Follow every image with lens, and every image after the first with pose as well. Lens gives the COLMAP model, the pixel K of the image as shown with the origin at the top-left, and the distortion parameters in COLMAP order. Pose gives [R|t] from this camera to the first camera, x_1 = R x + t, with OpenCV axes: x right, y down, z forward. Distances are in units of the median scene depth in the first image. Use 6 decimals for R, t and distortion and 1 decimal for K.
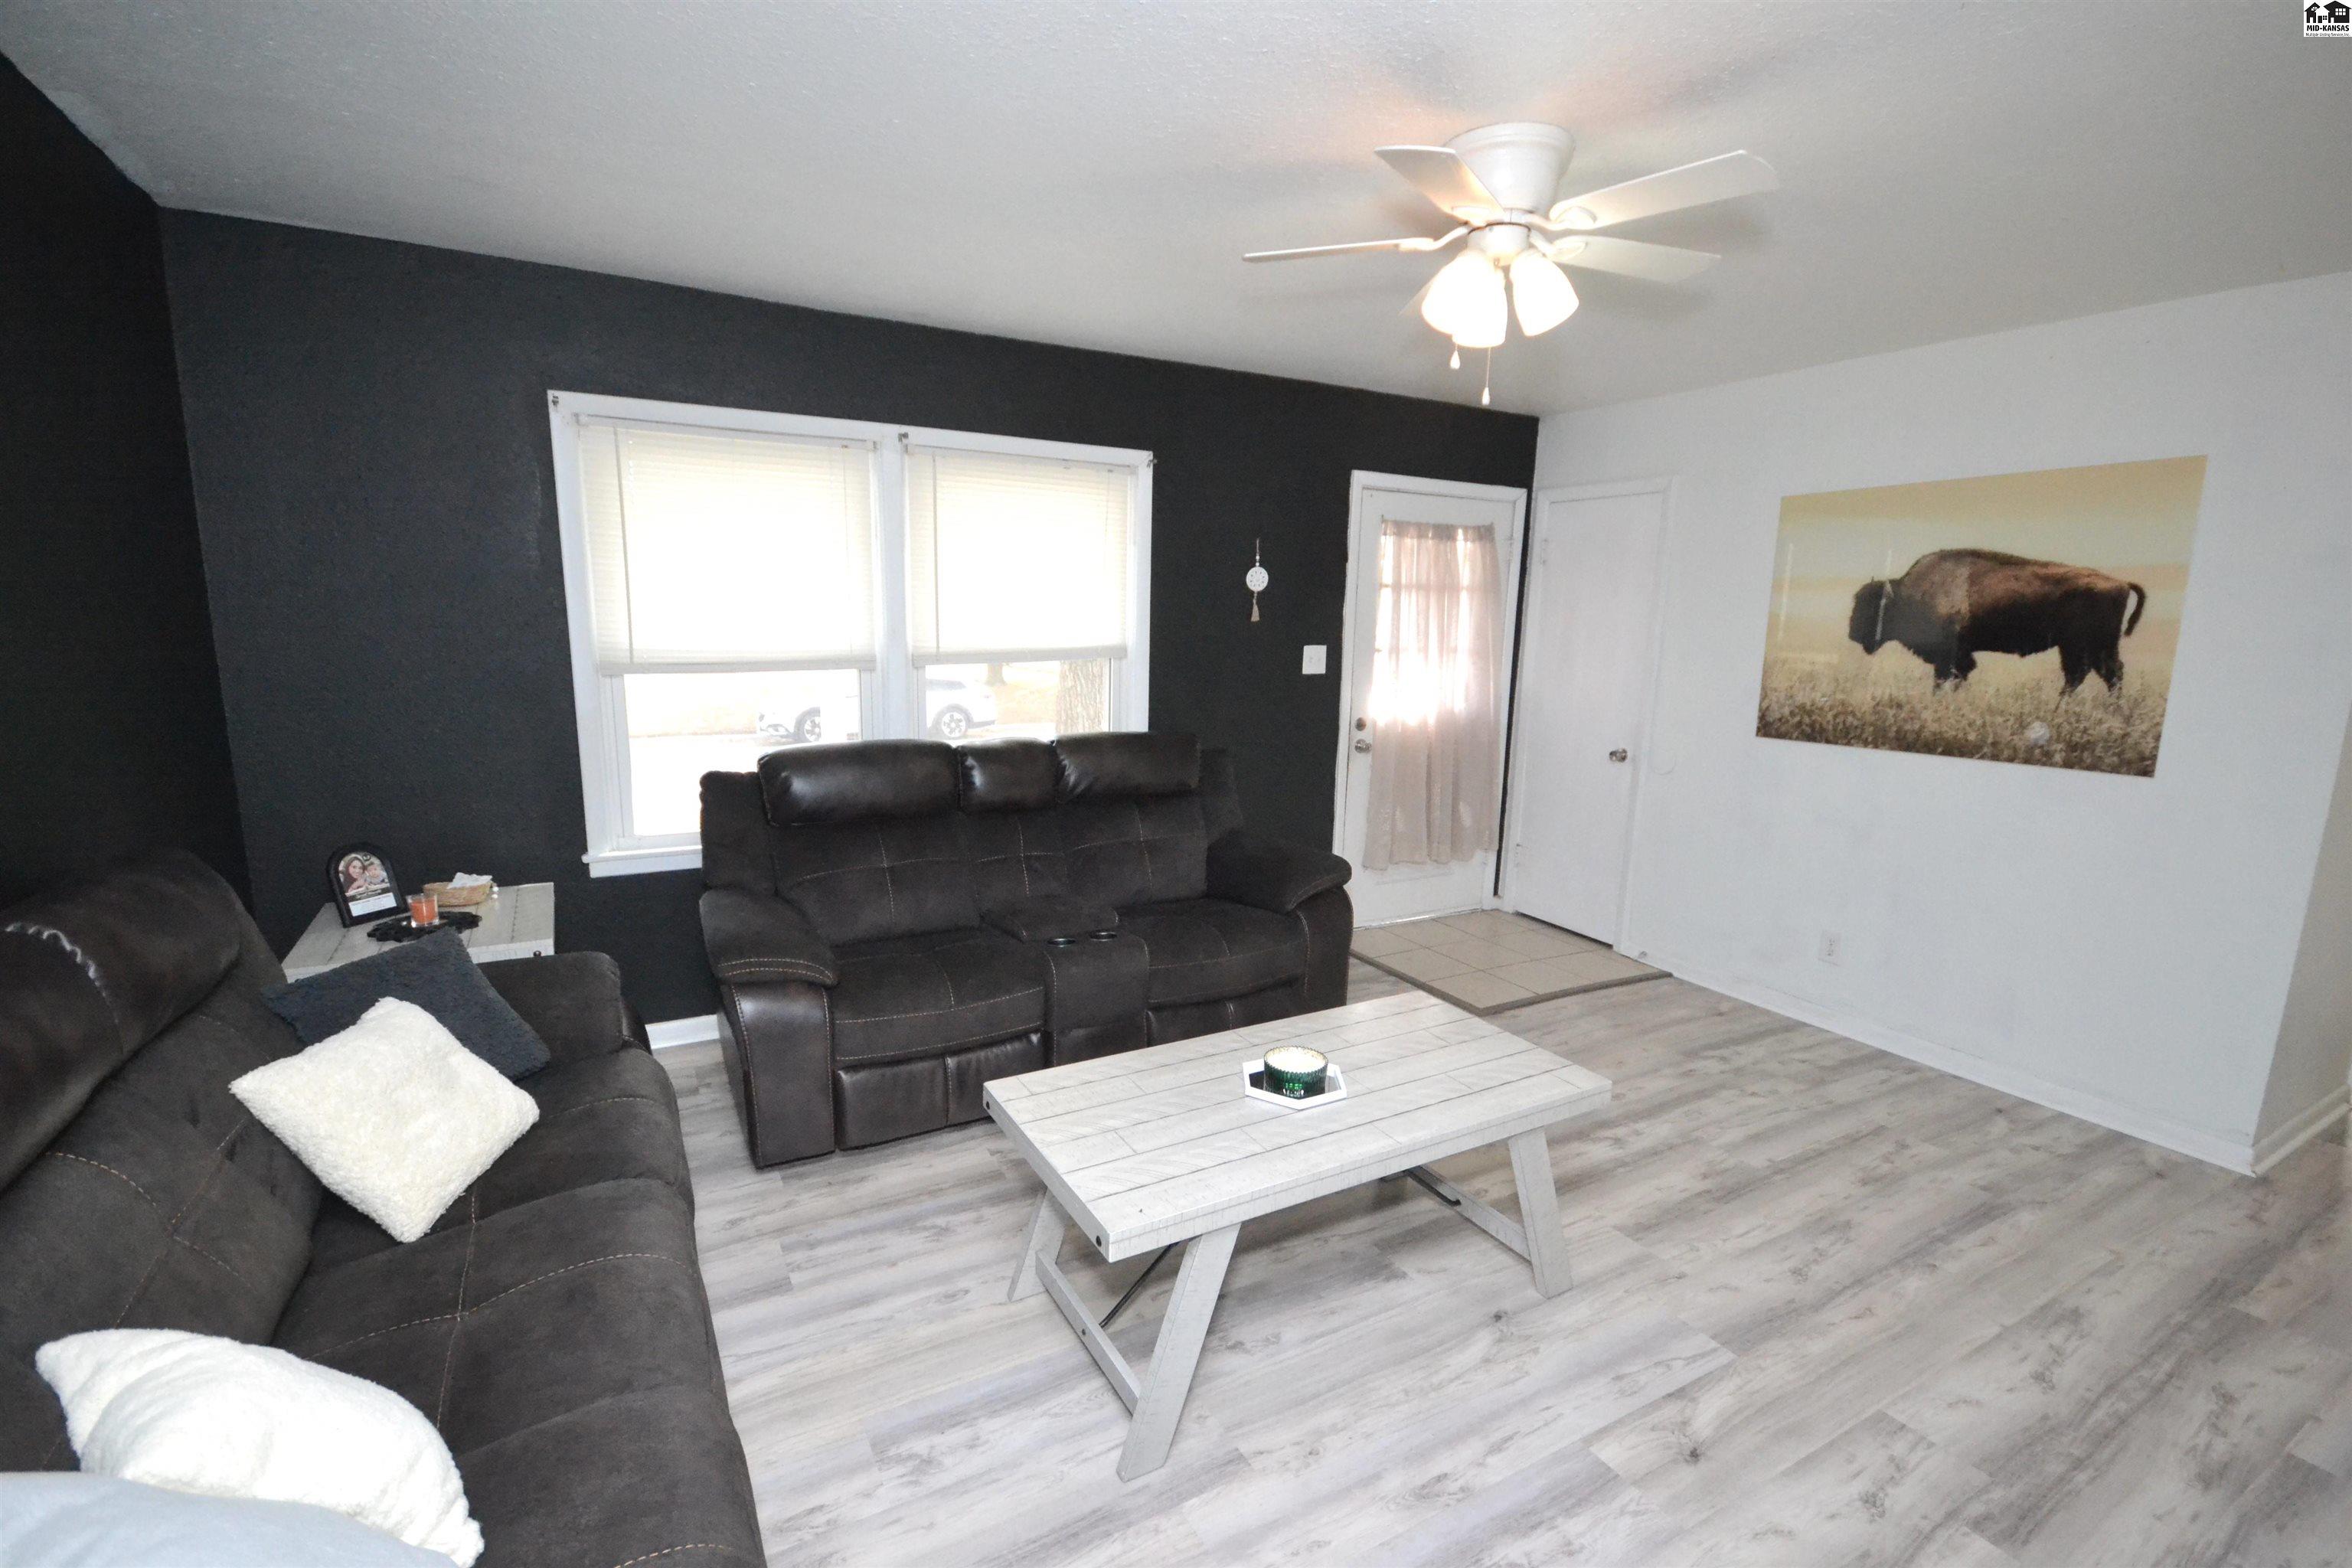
lens RADIAL K [[1045.4, 0, 1163.9], [0, 1045.4, 814.5], [0, 0, 1]] dist [0.002035, -0.009252]
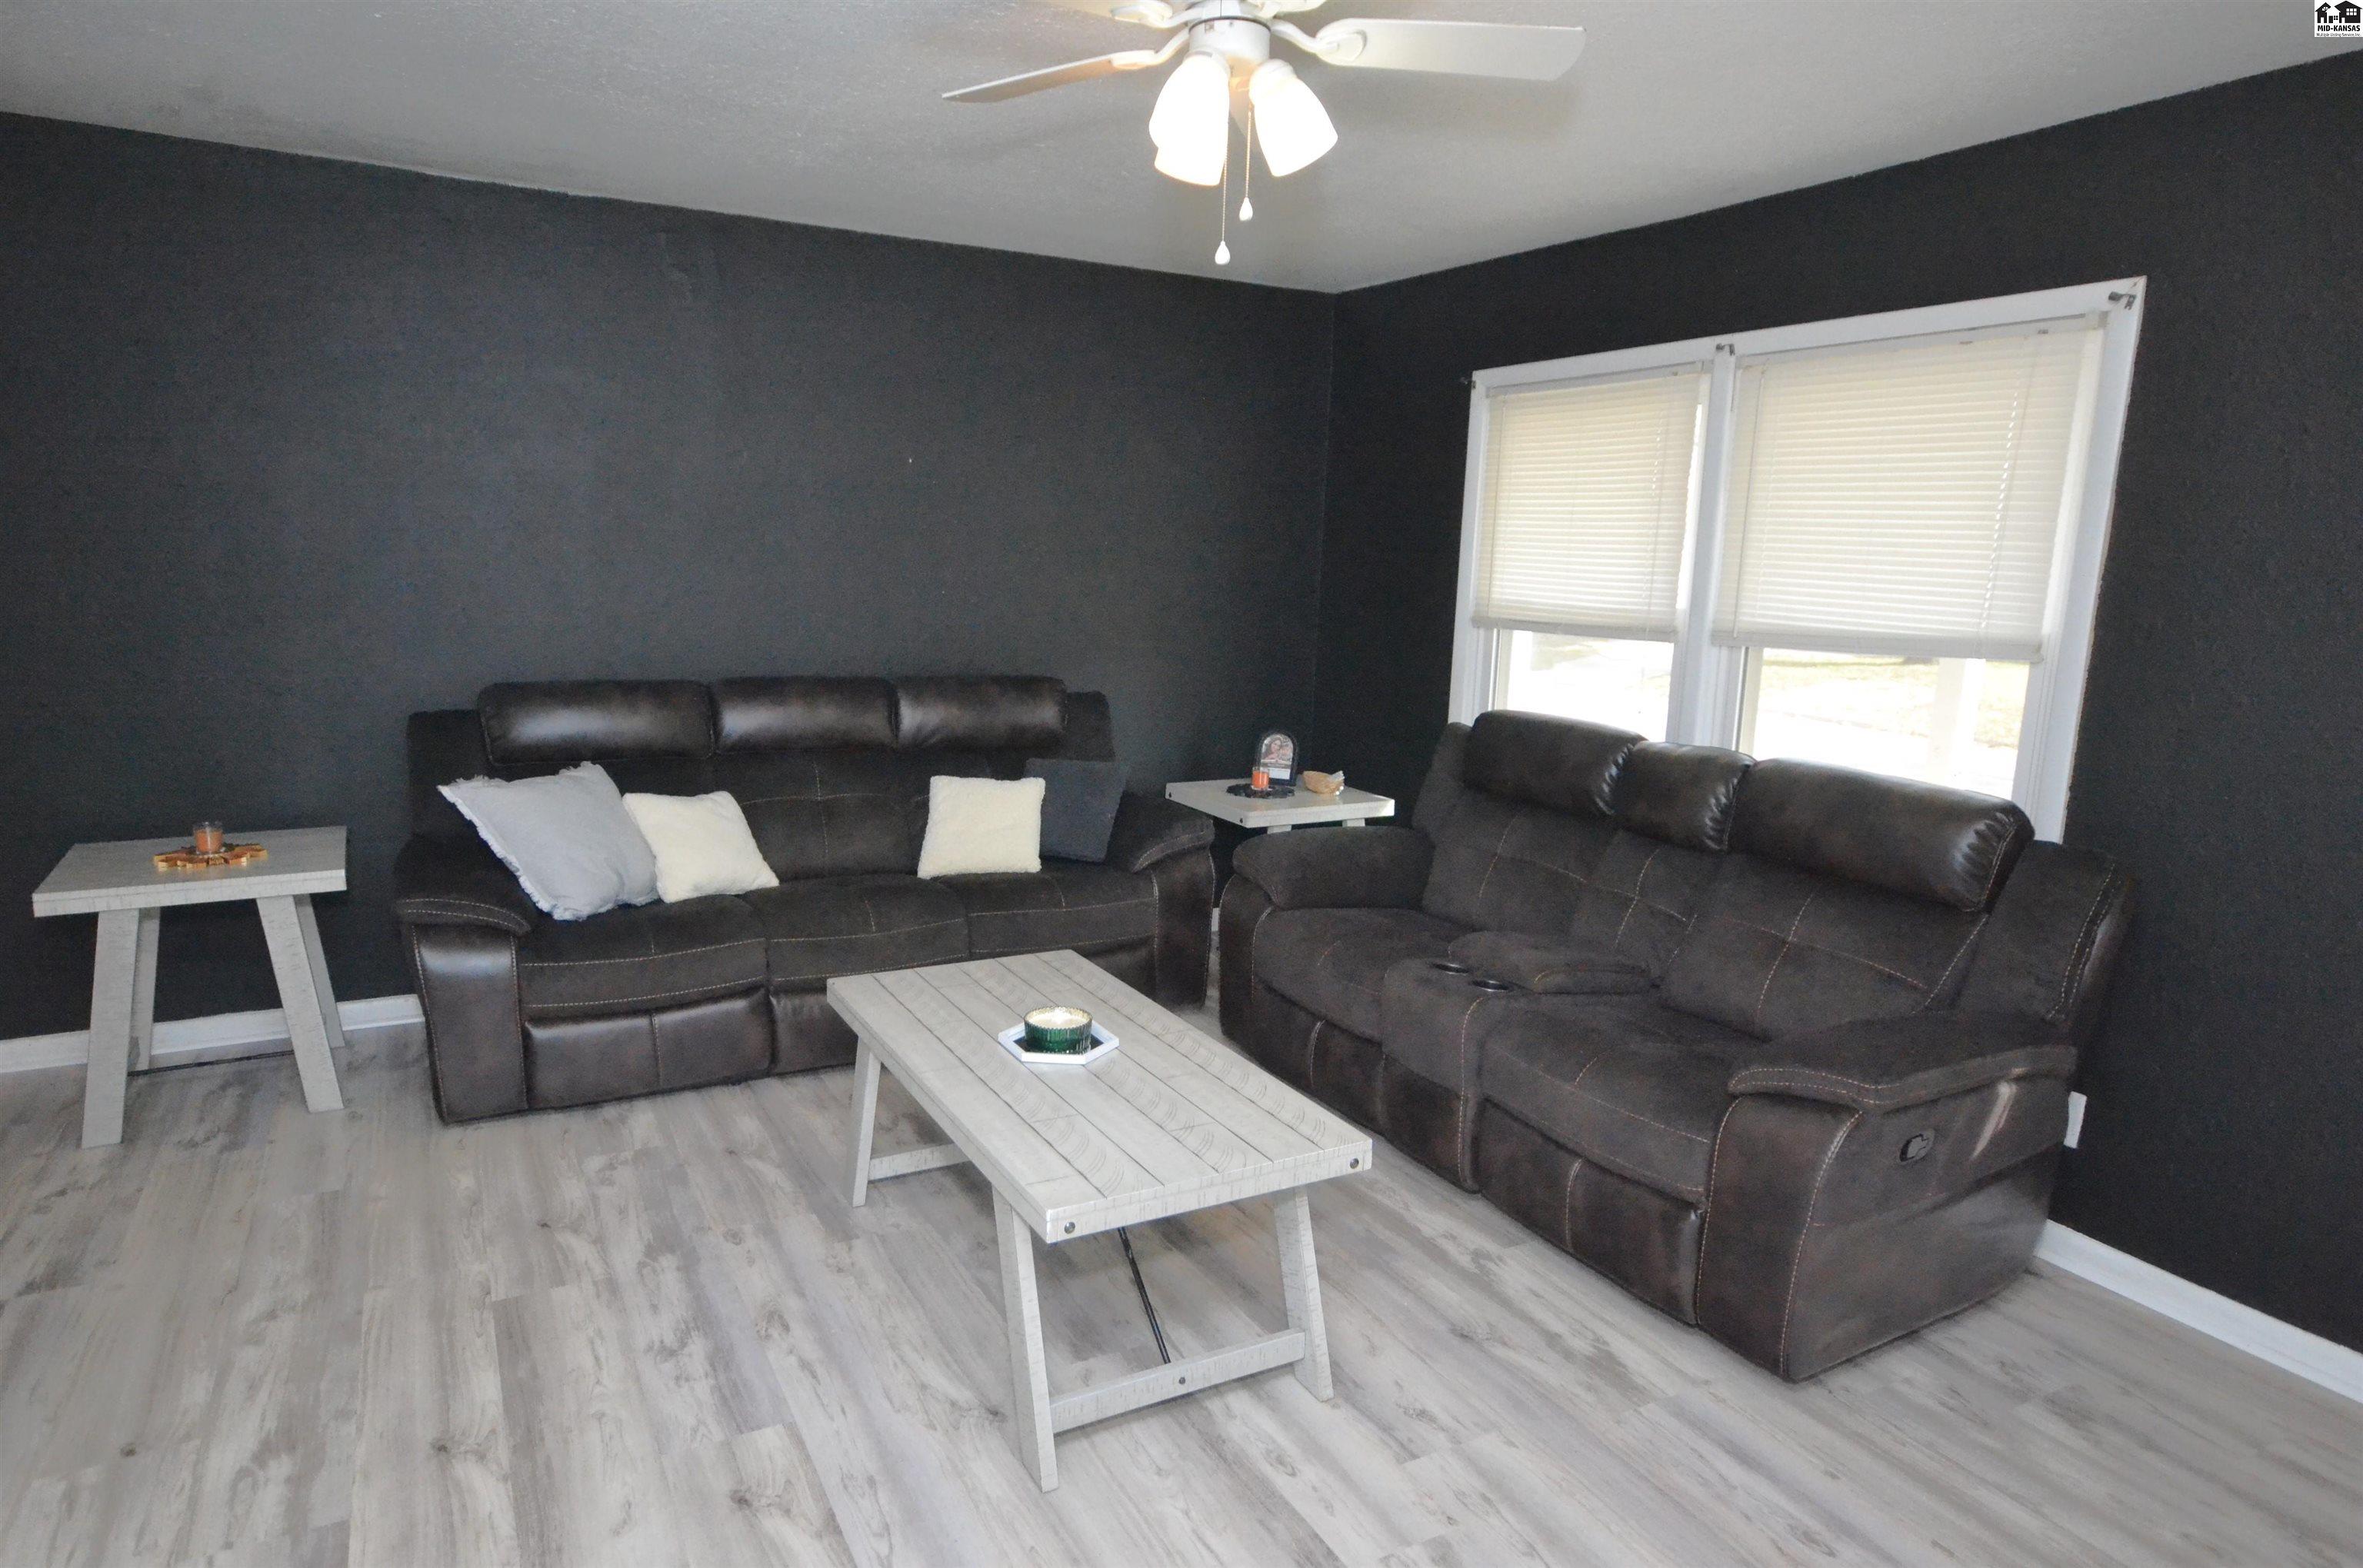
lens RADIAL K [[1387.4, 0, 1112.4], [0, 1387.4, 785.5], [0, 0, 1]] dist [0.004729, 0.002580]
pose [[-0.035291, 0.153058, -0.987587, 1.147267], [-0.226858, 0.961178, 0.157072, -0.148760], [0.973288, 0.229585, 0.000801, 0.866926]]
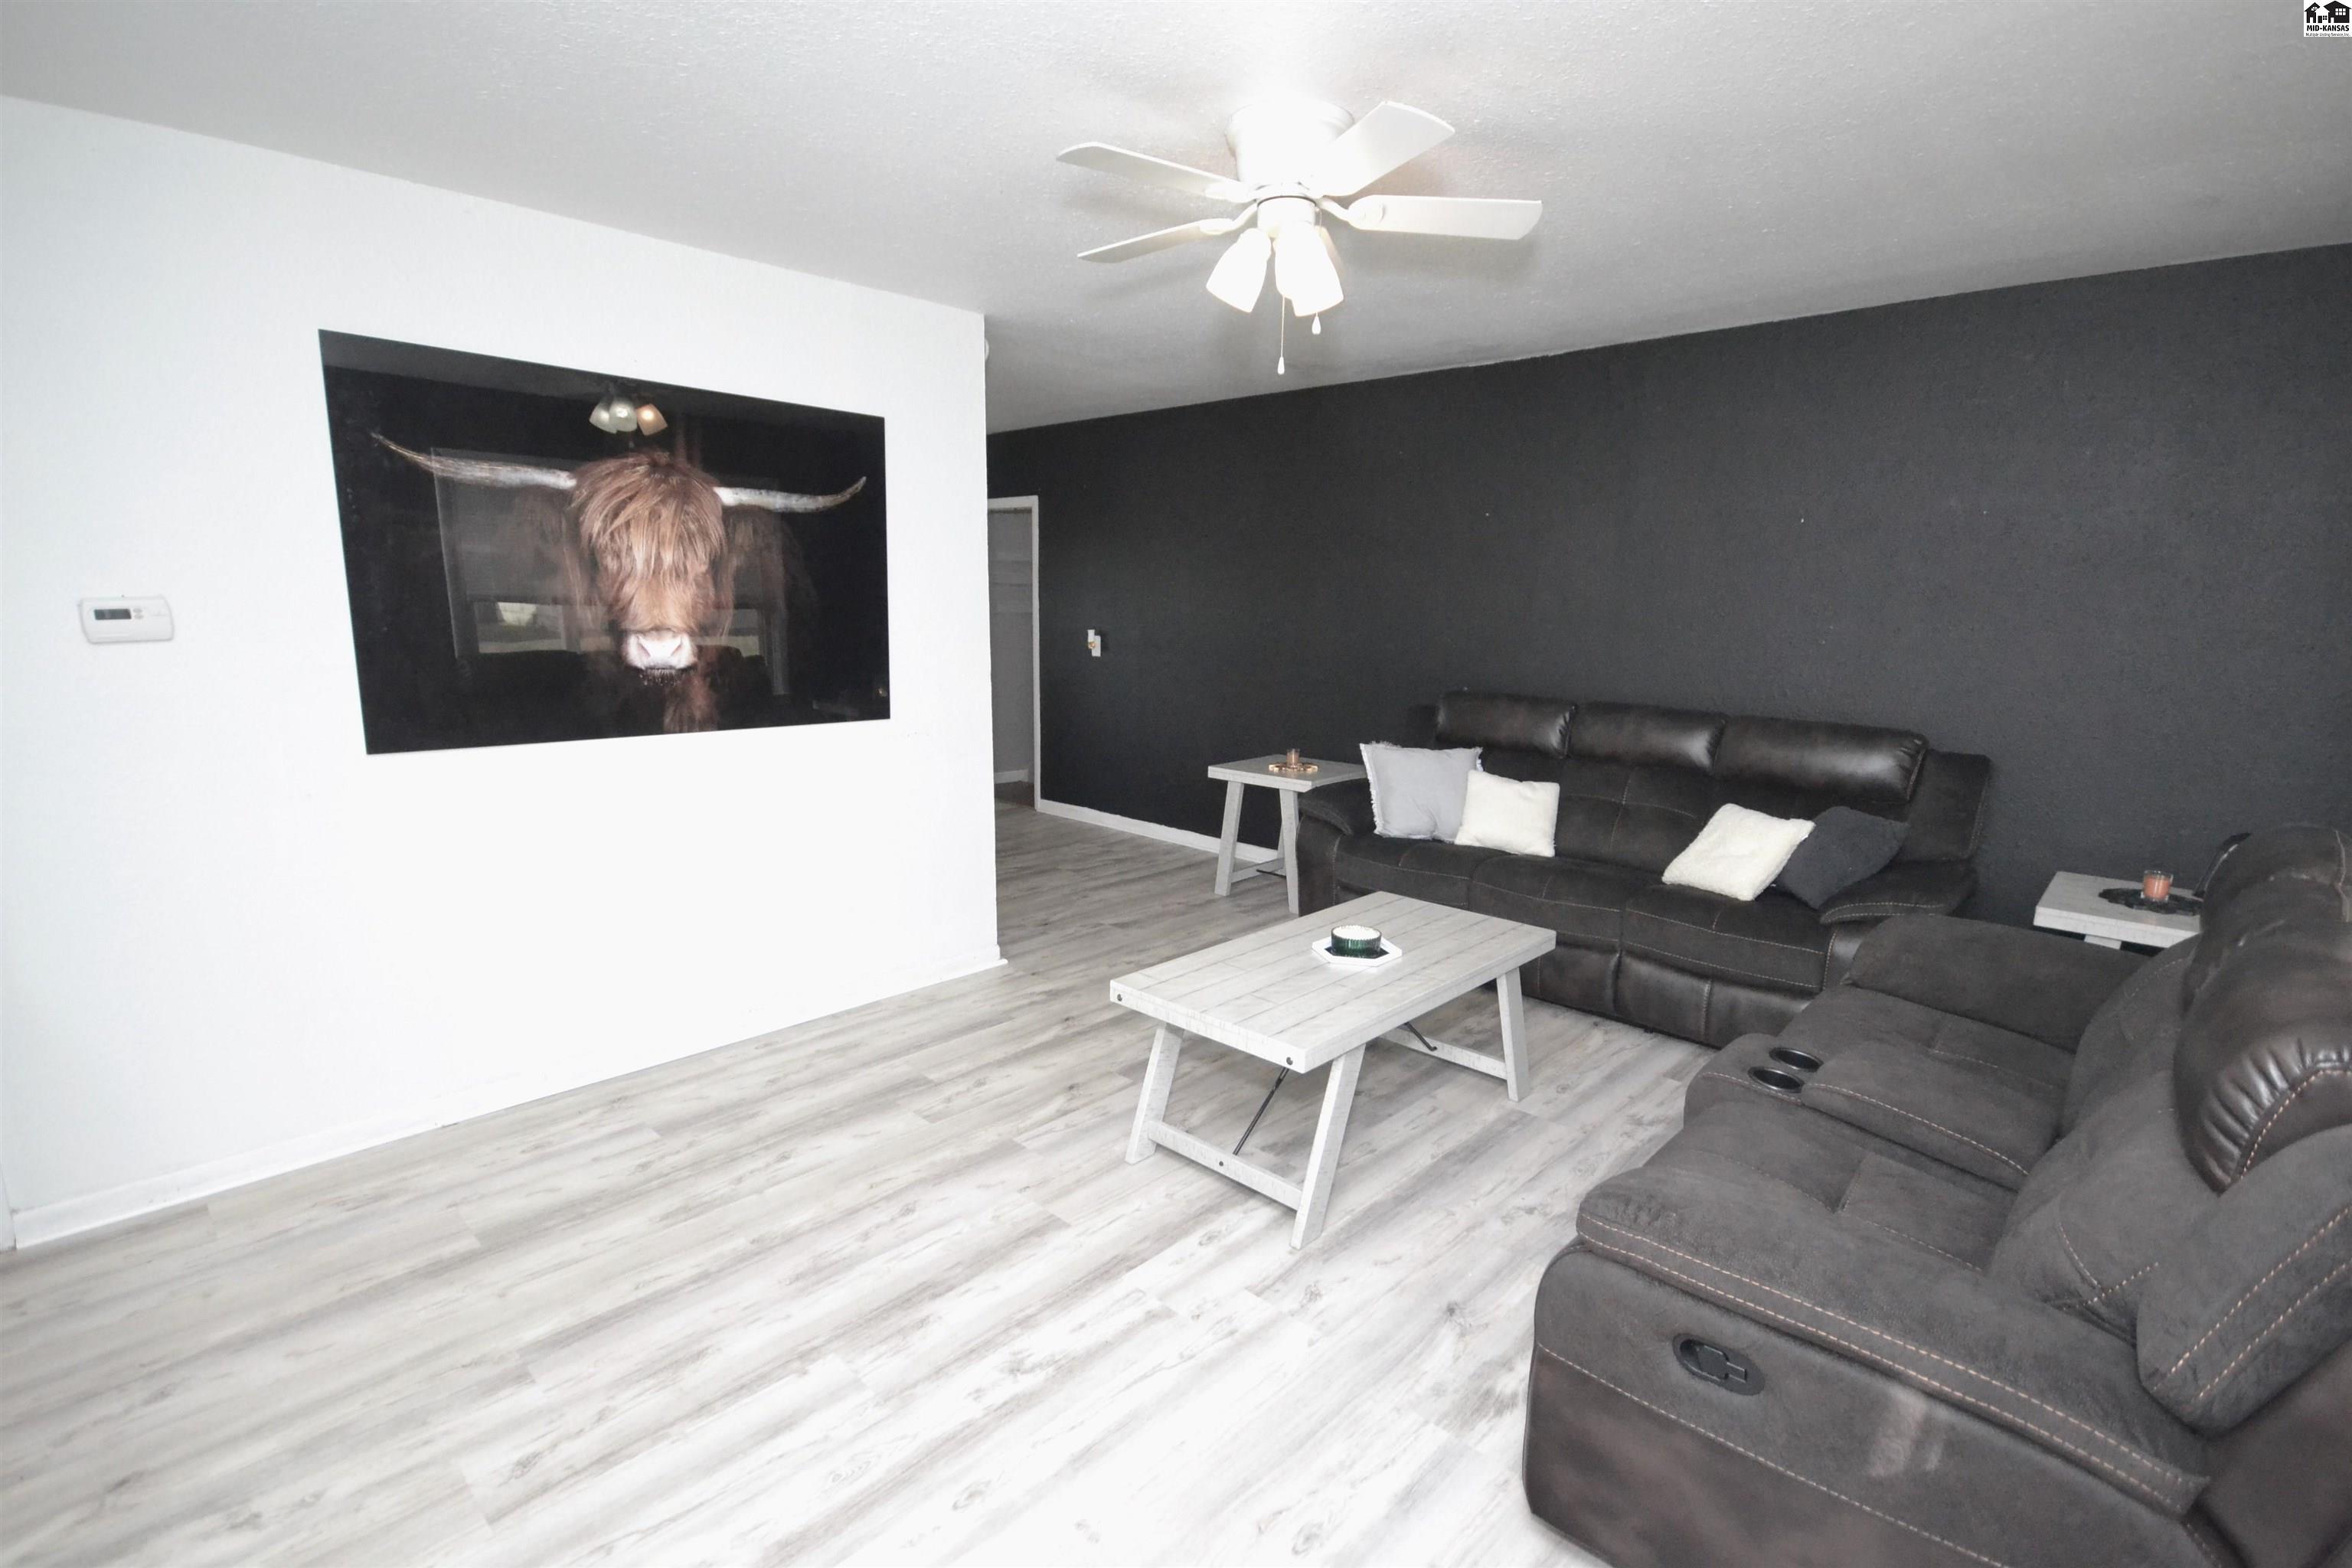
lens RADIAL K [[1092.0, 0, 1176.0], [0, 1092.0, 784.0], [0, 0, 1]] dist [-0.000378, -0.000067]
pose [[-0.955547, 0.020962, -0.294091, 0.633853], [-0.088542, 0.931026, 0.354049, -0.341314], [0.281228, 0.364350, -0.887784, 1.794896]]
